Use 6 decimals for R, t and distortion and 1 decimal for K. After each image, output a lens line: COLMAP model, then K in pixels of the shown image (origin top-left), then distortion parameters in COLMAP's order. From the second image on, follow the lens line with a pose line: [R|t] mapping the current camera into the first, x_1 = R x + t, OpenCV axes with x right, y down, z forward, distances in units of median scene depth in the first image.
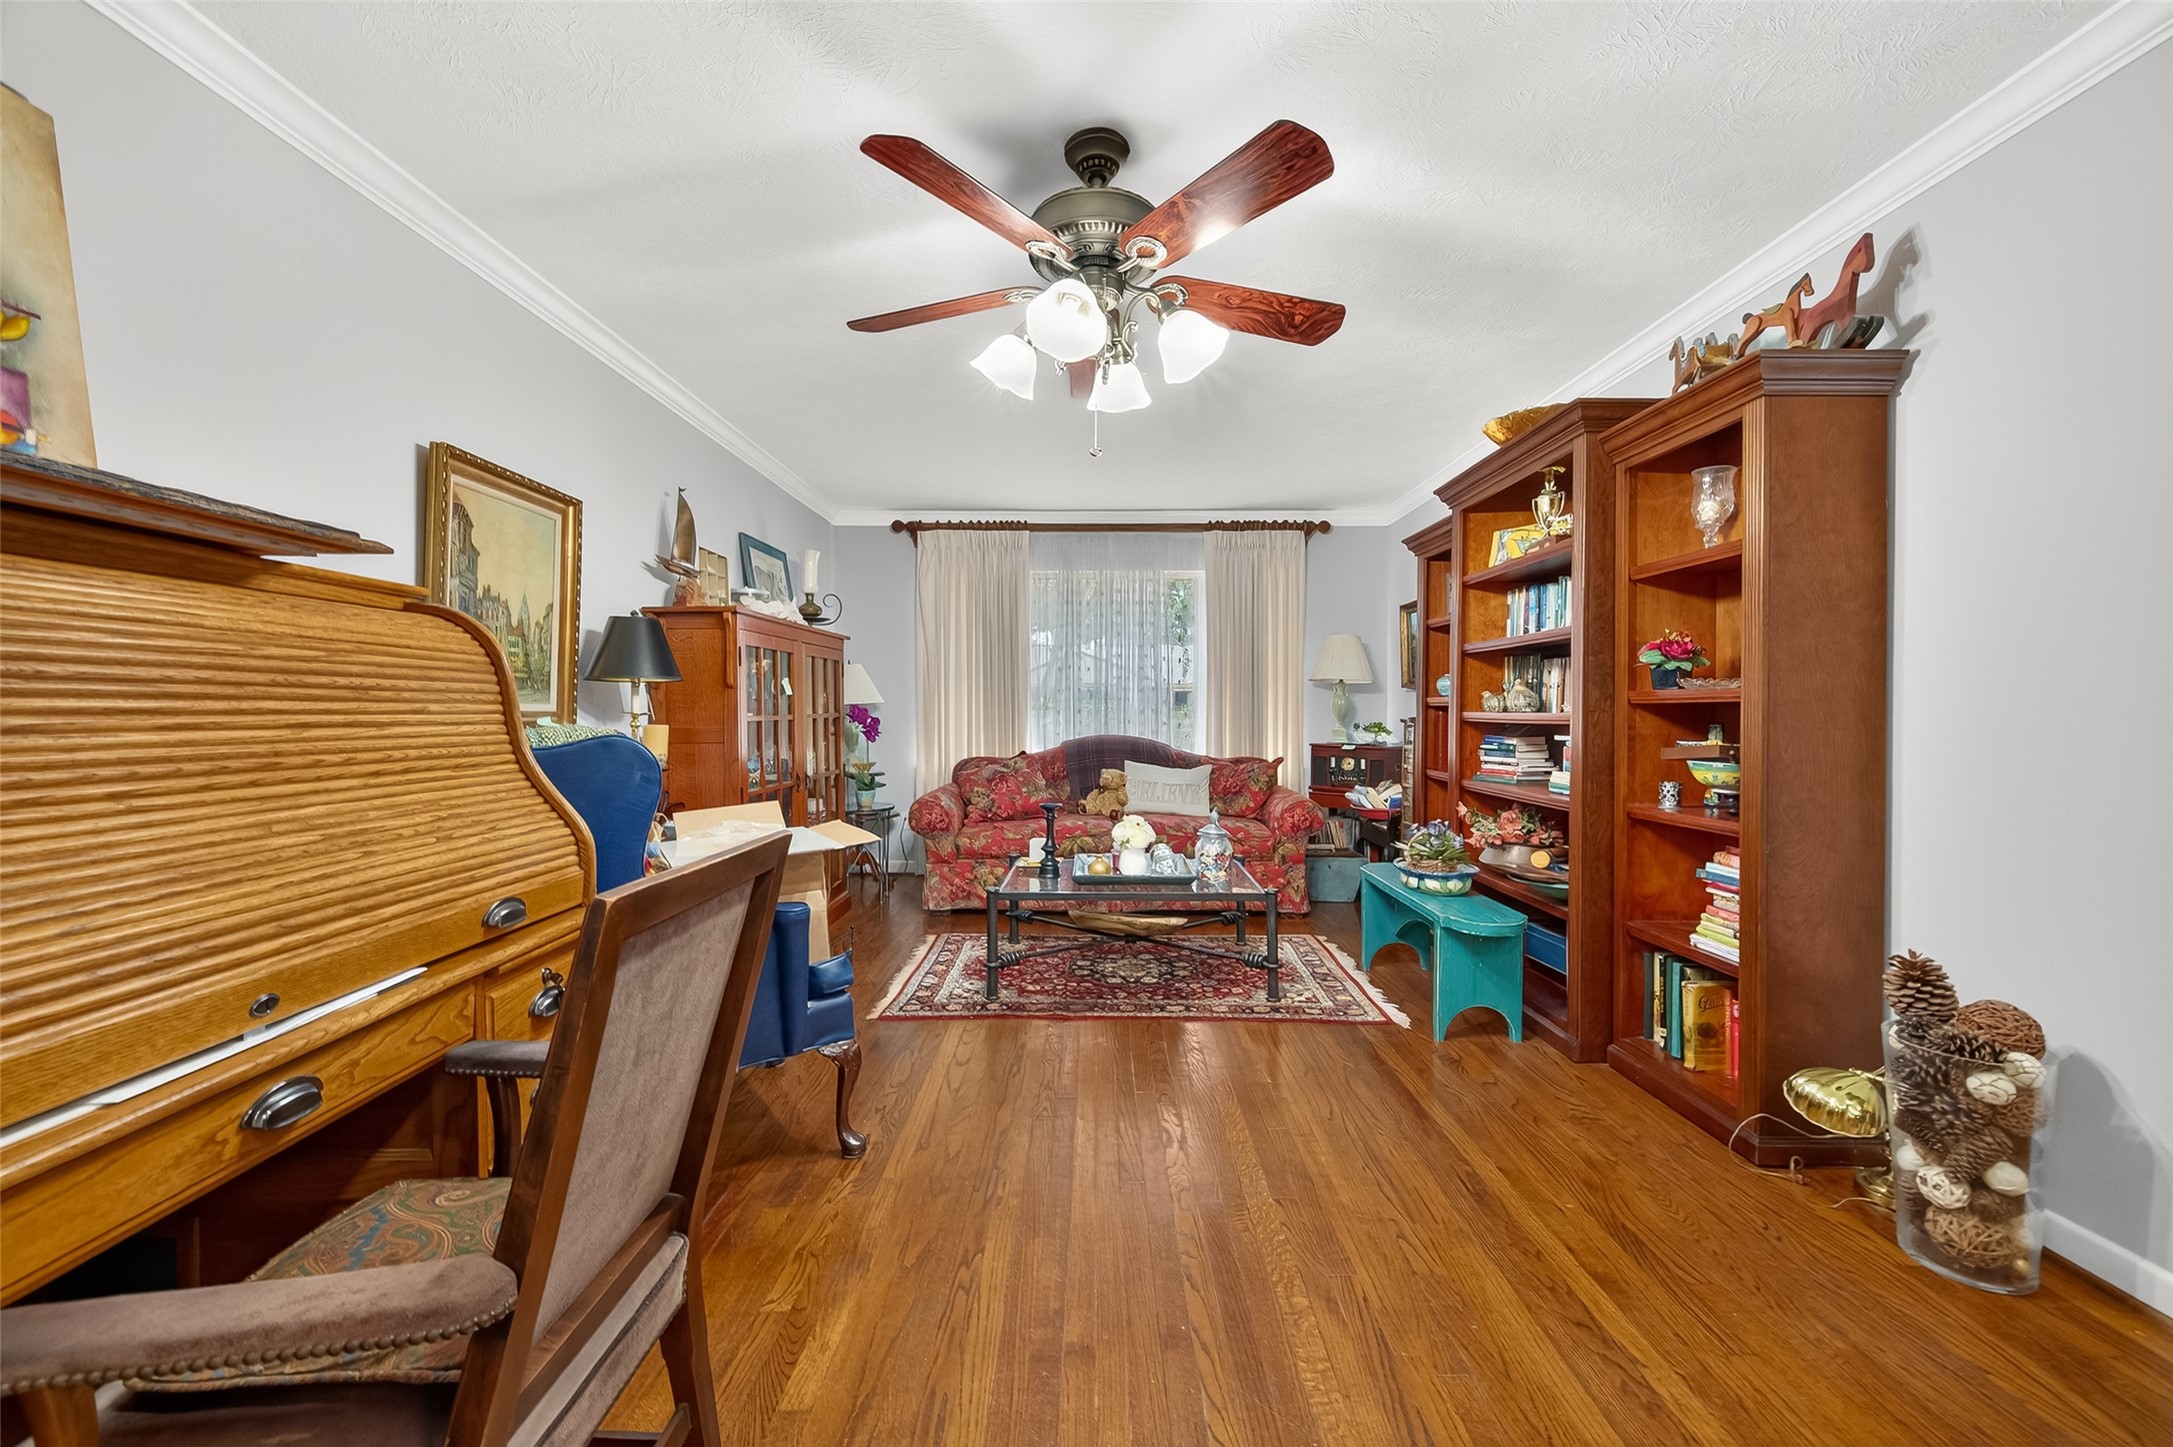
lens RADIAL K [[857.4, 0, 1081.2], [0, 857.4, 718.9], [0, 0, 1]] dist [0.005826, -0.002552]
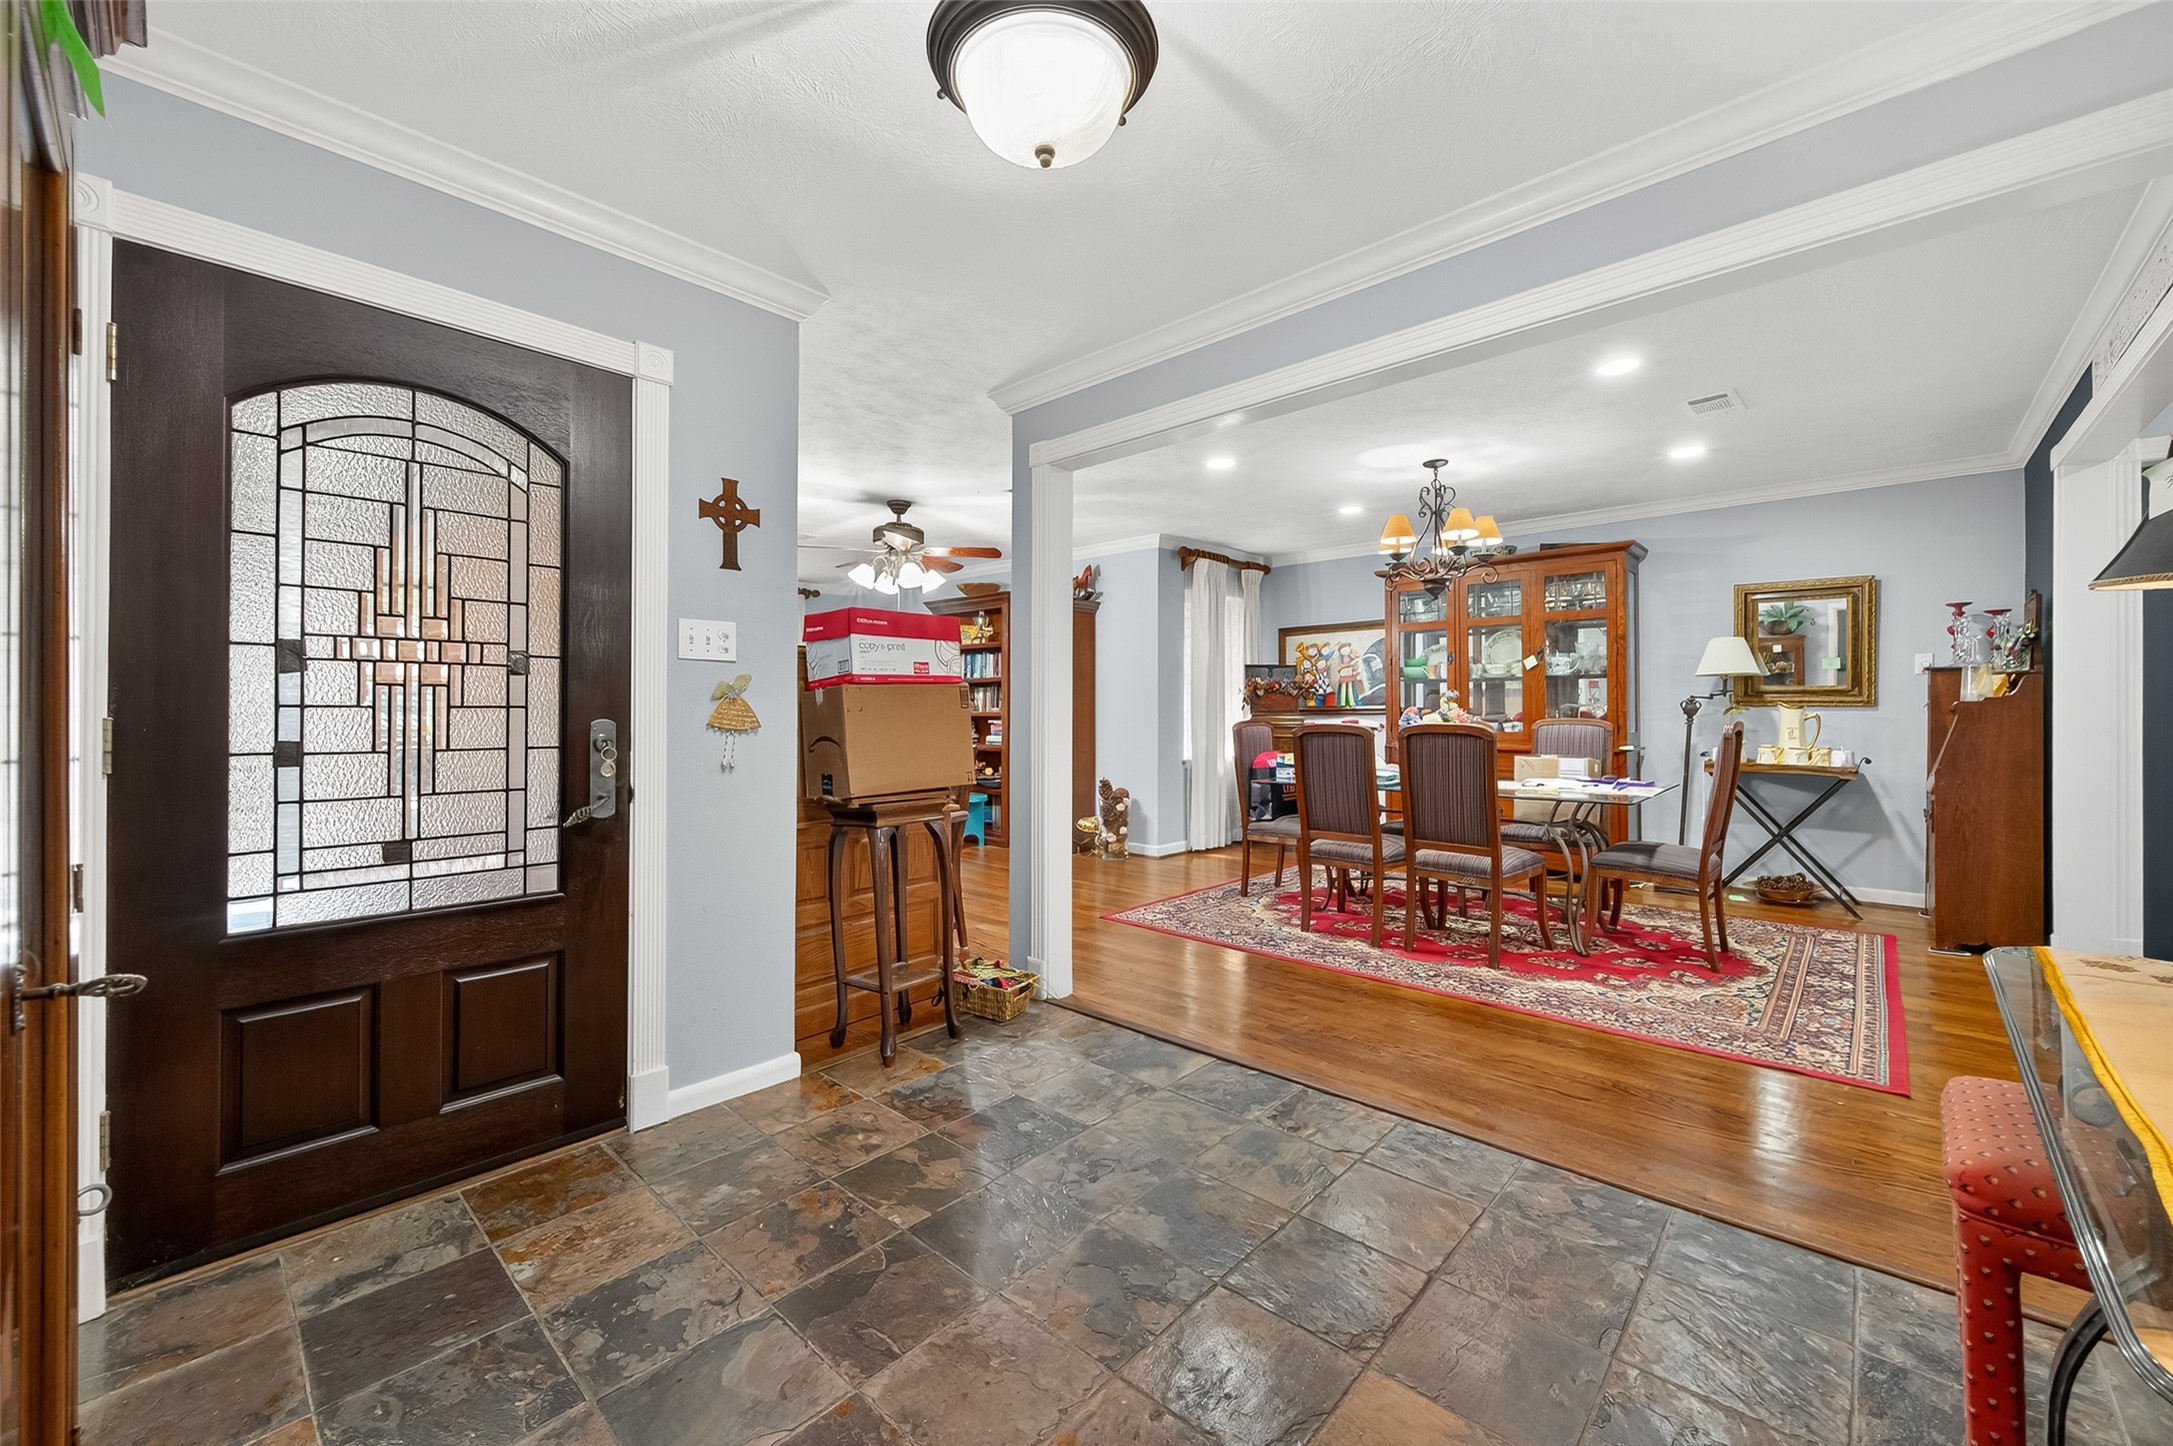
lens RADIAL K [[857.4, 0, 1070.5], [0, 857.4, 706.2], [0, 0, 1]] dist [0.005826, -0.002552]
pose [[0.679341, -0.000433, 0.733823, -1.237698], [0.009137, 0.999927, -0.007869, -0.001983], [-0.733766, 0.012051, 0.679295, -0.940959]]
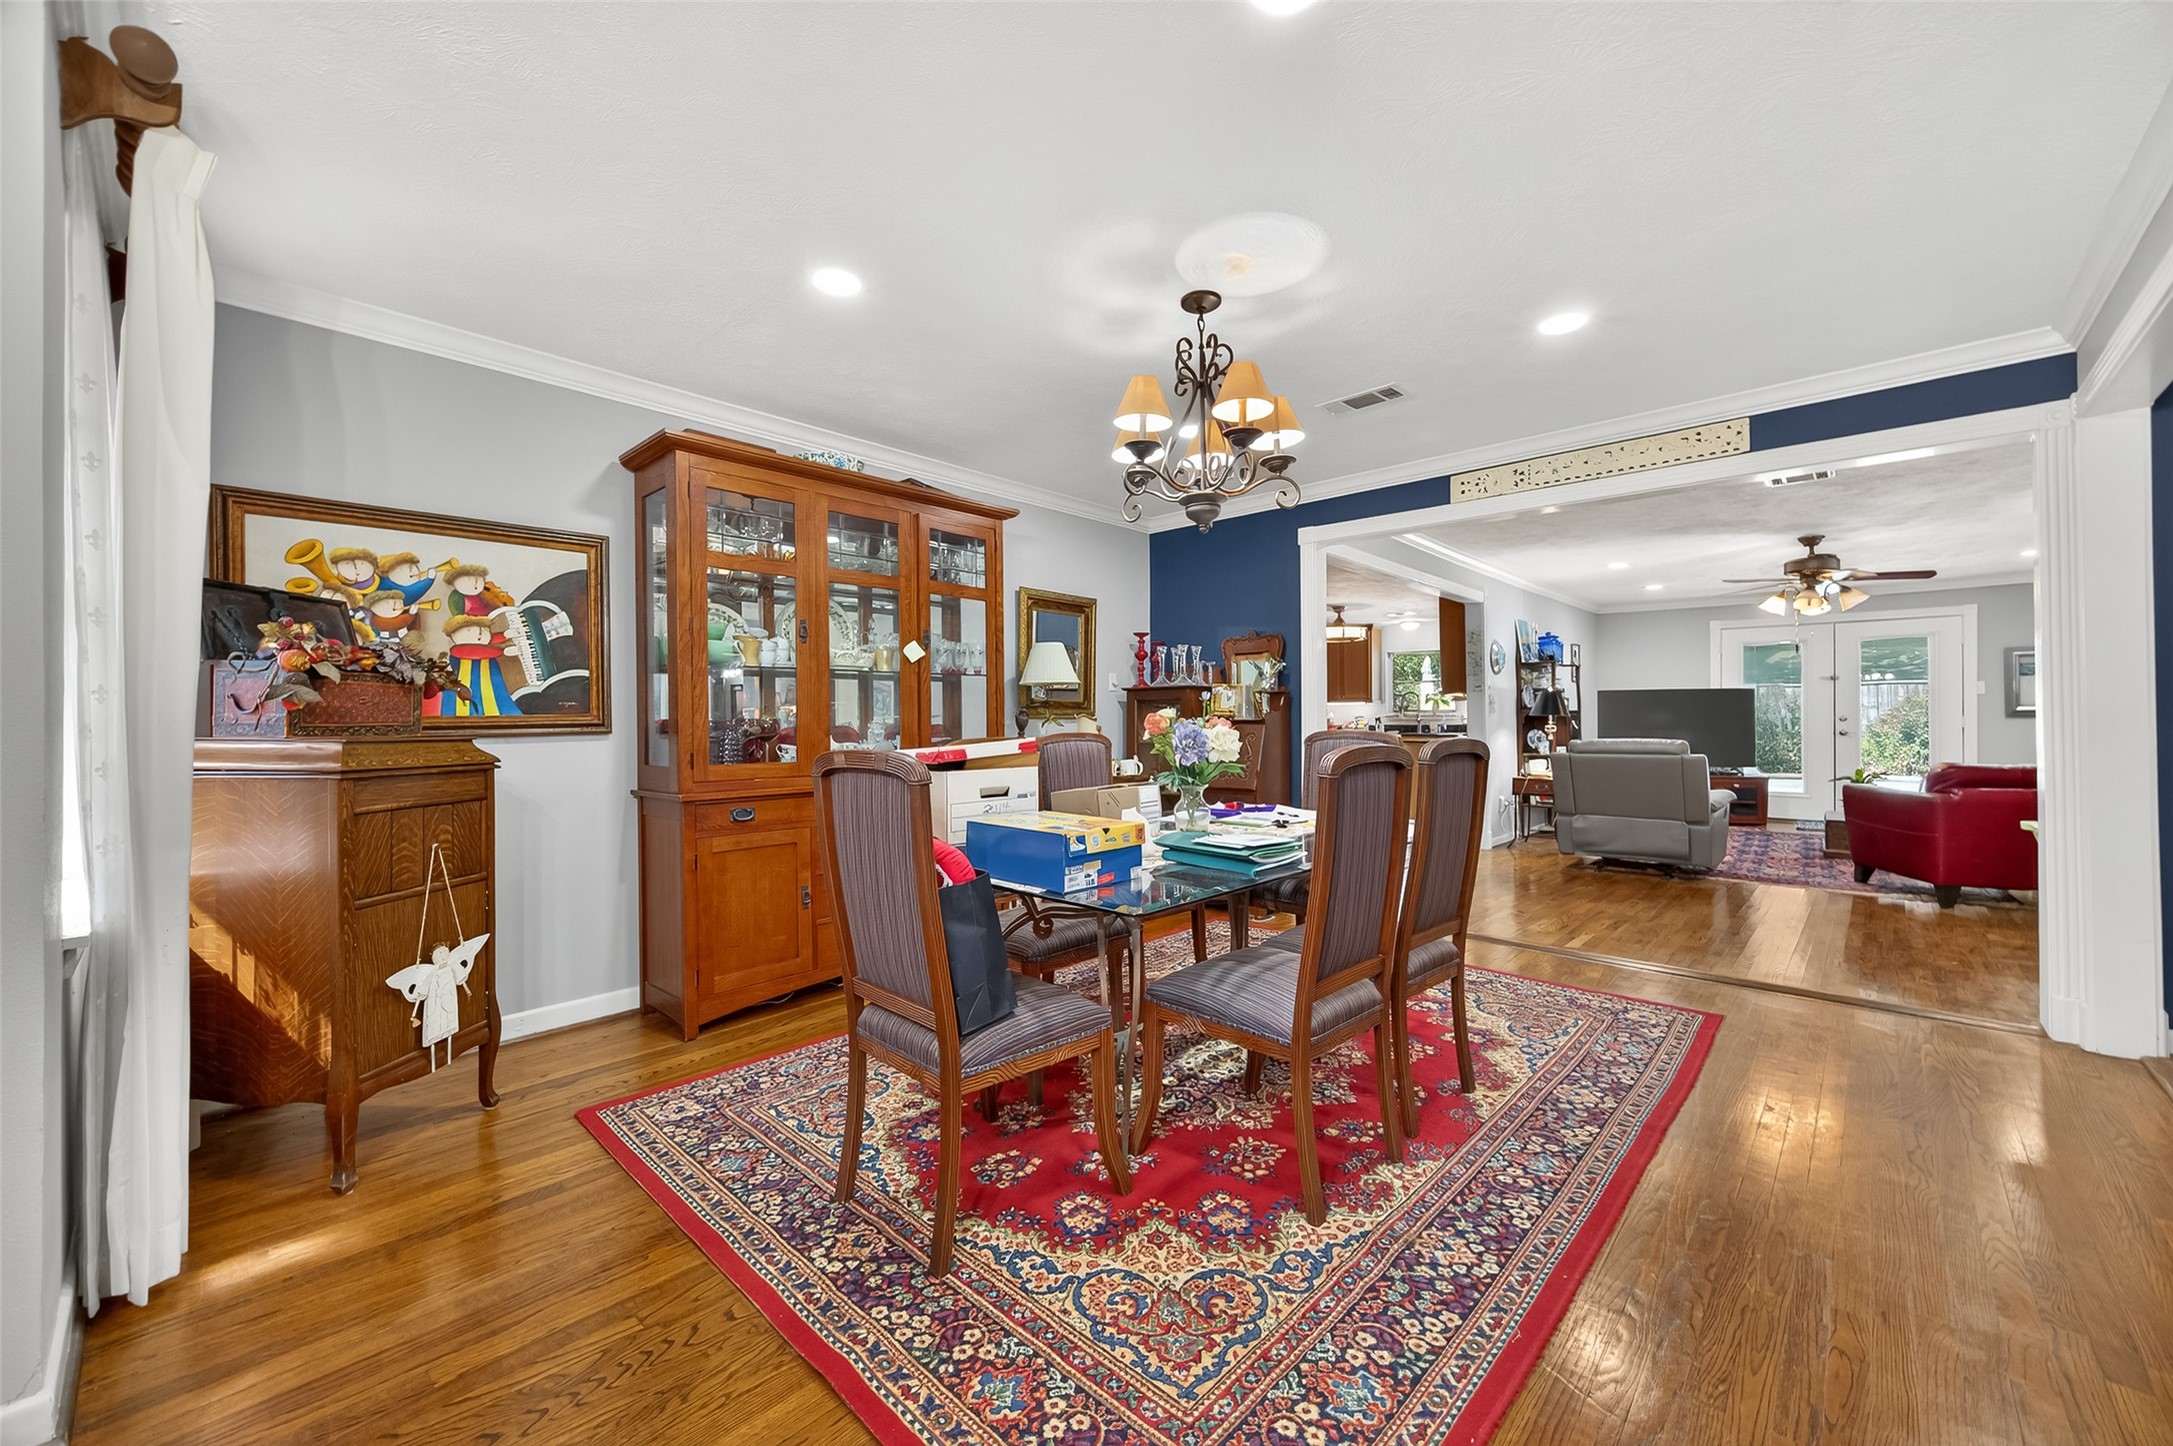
lens RADIAL K [[857.4, 0, 1086.8], [0, 857.4, 712.9], [0, 0, 1]] dist [0.005826, -0.002552]
pose [[-0.746291, 0.014513, 0.665462, -0.042330], [0.014427, 0.999880, -0.005626, -0.002097], [-0.665463, 0.005402, -0.746411, 0.540206]]
